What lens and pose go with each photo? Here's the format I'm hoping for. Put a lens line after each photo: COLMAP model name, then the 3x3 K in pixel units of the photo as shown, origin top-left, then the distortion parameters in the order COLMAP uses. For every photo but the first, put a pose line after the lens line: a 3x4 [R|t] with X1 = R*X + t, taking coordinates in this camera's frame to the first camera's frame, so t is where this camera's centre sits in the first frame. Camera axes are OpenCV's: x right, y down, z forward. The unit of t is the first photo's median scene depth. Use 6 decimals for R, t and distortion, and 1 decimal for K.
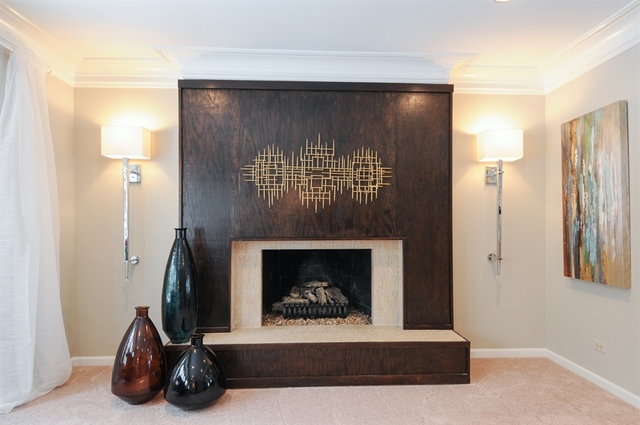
lens RADIAL K [[389.1, 0, 320.6], [0, 389.1, 223.9], [0, 0, 1]] dist [0.020339, -0.000318]
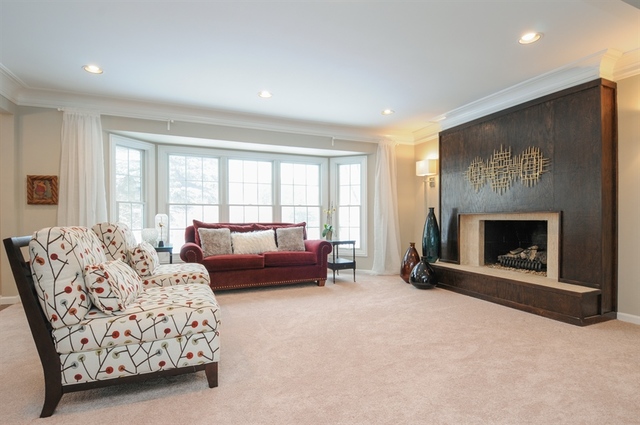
lens RADIAL K [[335.1, 0, 325.8], [0, 335.1, 219.2], [0, 0, 1]] dist [0.000770, -0.020644]
pose [[0.339914, 0.002143, -0.940454, 0.996342], [0.004197, 0.999984, 0.003795, 0.056235], [0.940447, -0.005237, 0.339899, -0.101845]]
